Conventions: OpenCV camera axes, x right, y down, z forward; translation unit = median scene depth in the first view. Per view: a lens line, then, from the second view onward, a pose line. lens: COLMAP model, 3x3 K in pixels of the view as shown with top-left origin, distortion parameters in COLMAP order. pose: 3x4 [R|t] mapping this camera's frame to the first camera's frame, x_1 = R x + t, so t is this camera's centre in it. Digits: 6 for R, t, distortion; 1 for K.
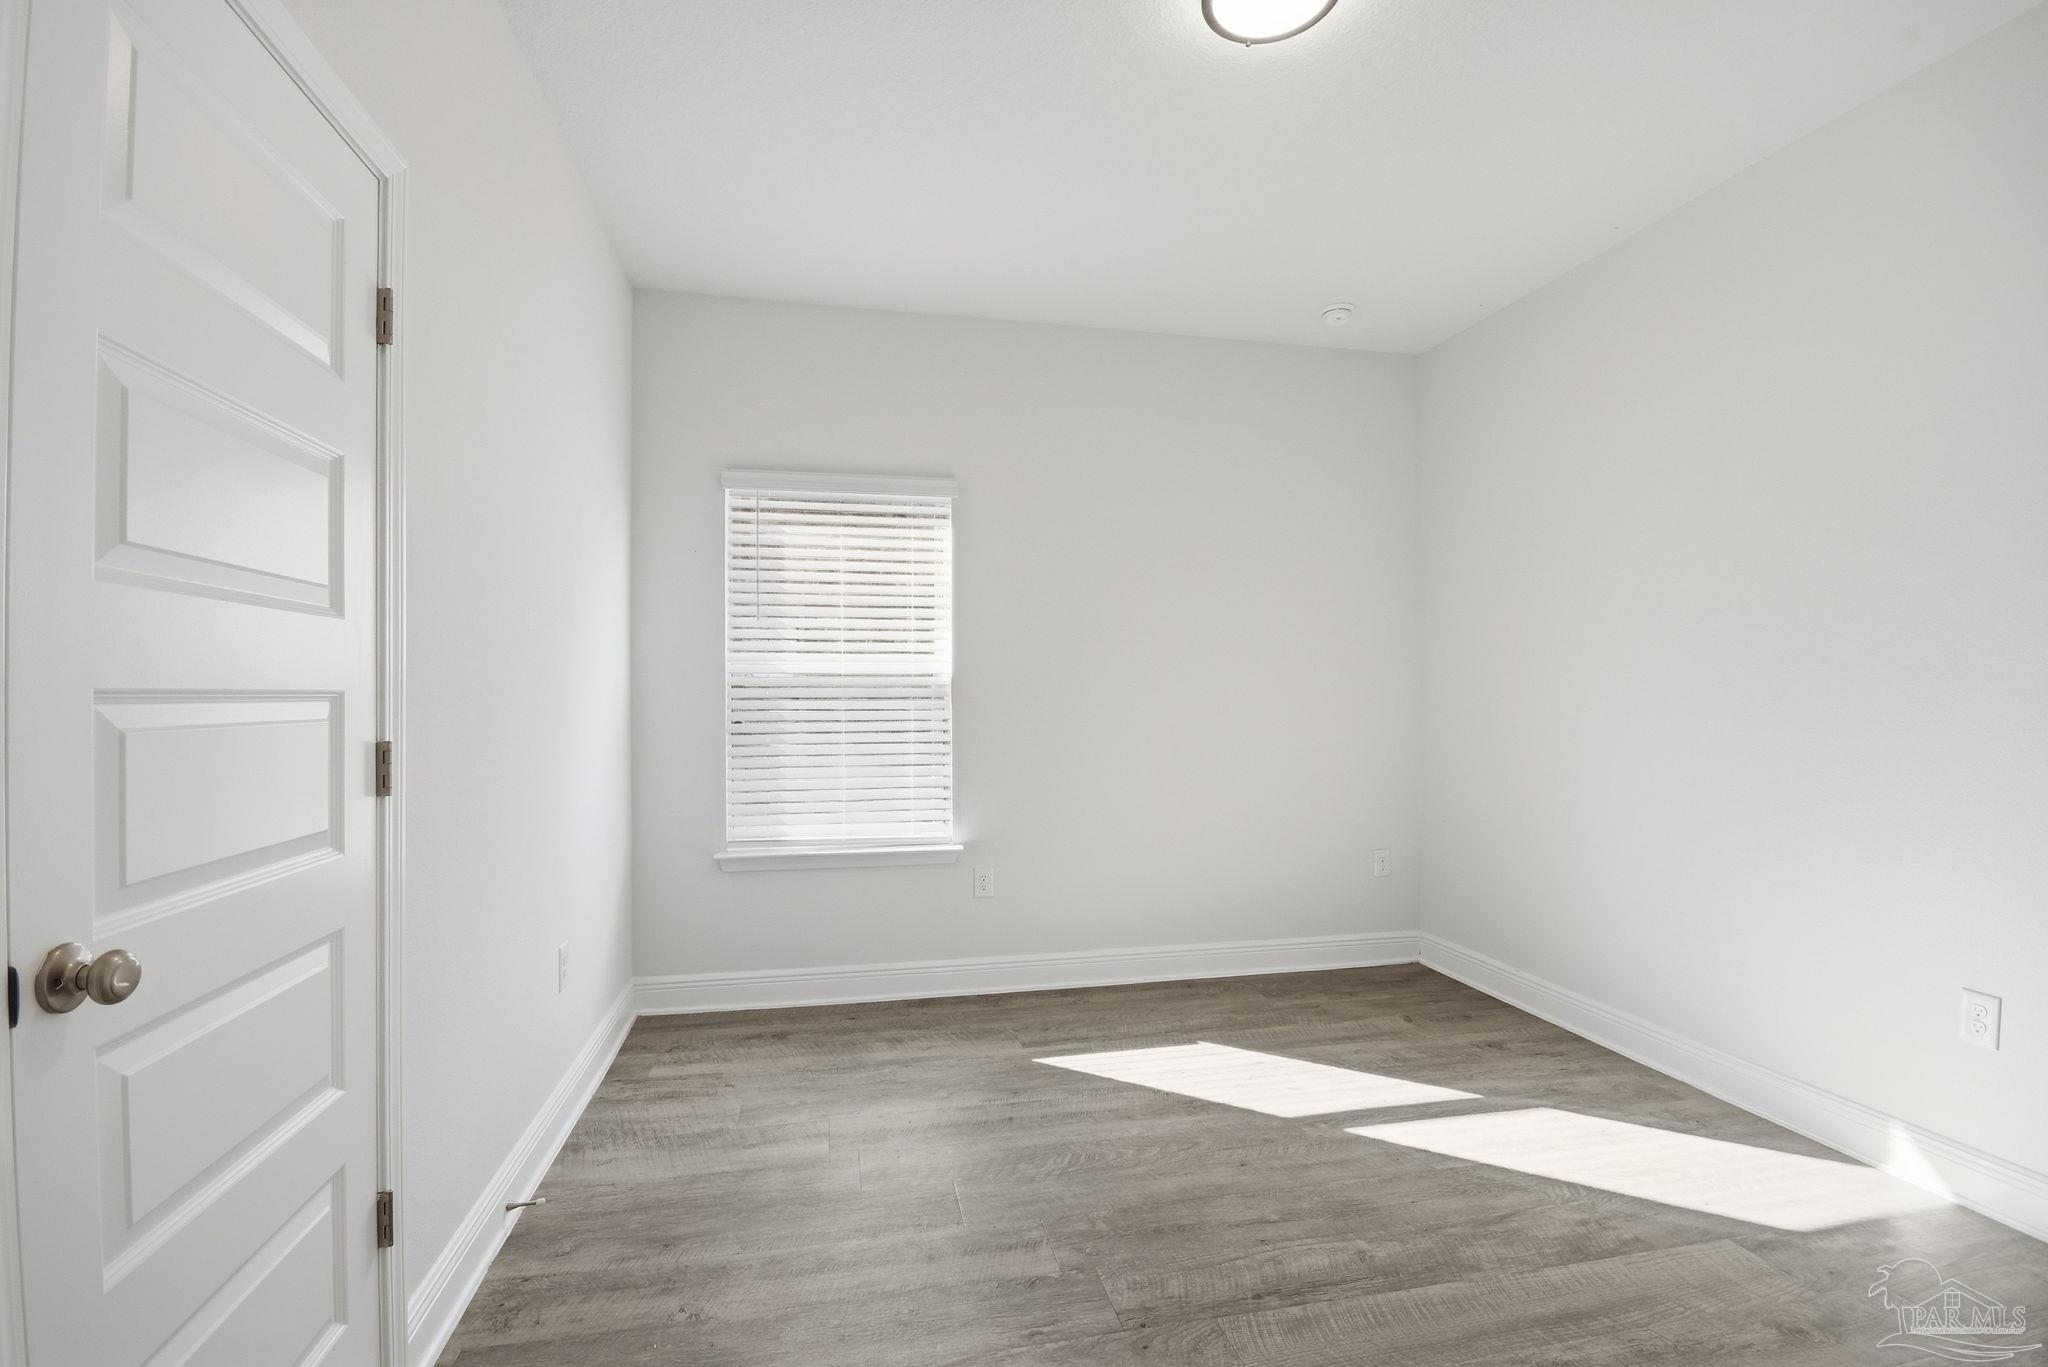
lens RADIAL K [[937.0, 0, 1026.7], [0, 937.0, 689.0], [0, 0, 1]] dist [0.000970, -0.000020]
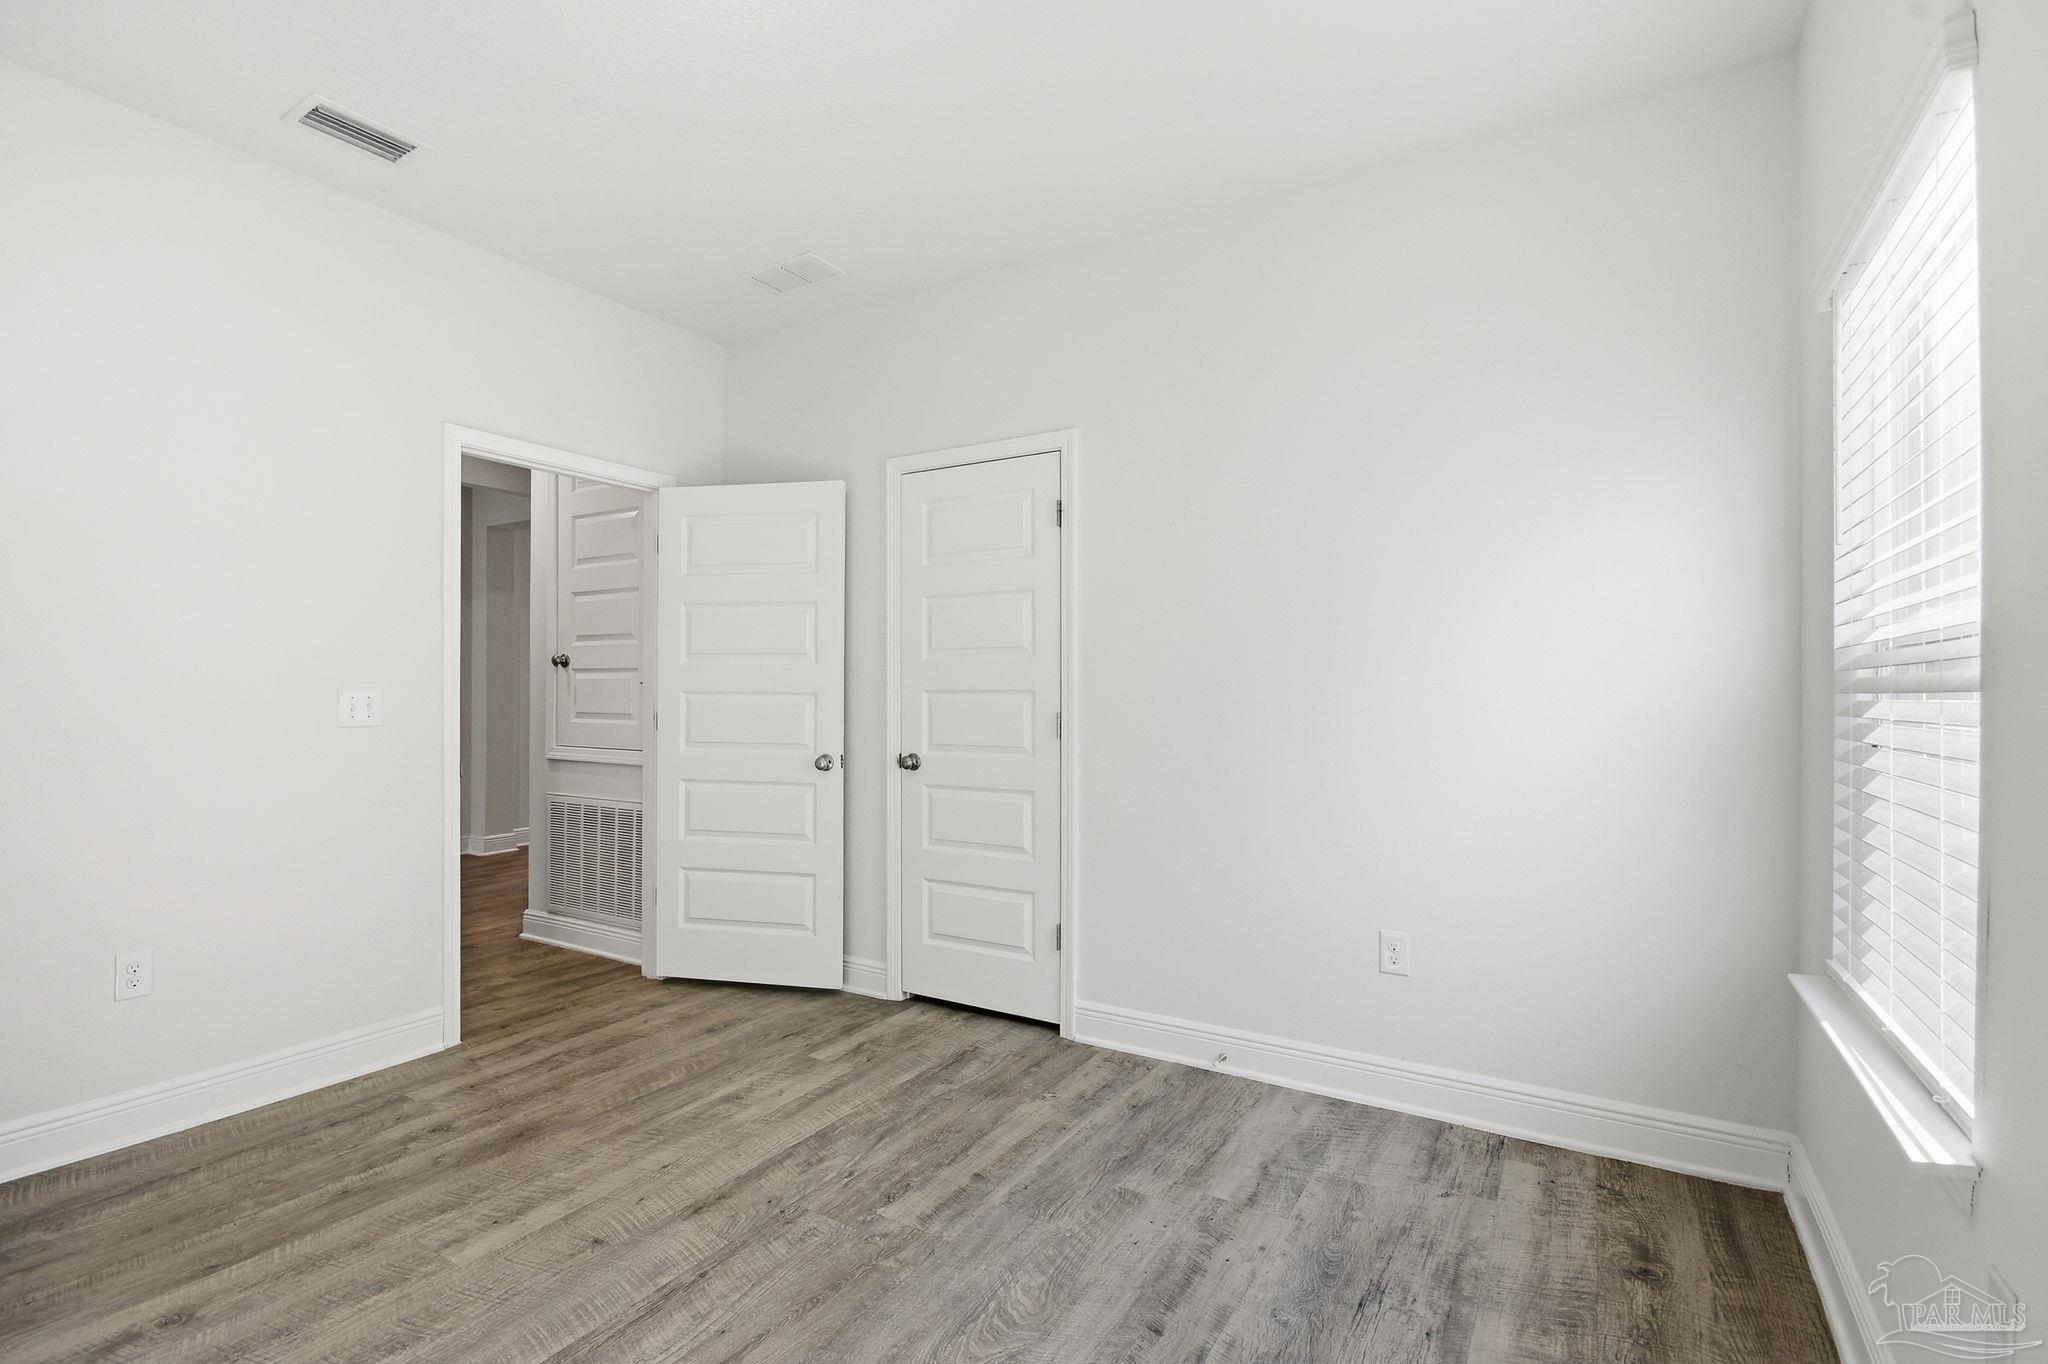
lens RADIAL K [[937.0, 0, 1030.2], [0, 937.0, 689.6], [0, 0, 1]] dist [0.000970, -0.000020]
pose [[-0.690056, -0.002725, -0.723751, 0.669827], [0.006308, 0.999932, -0.009779, 0.011156], [0.723728, -0.011313, -0.689992, 1.774318]]
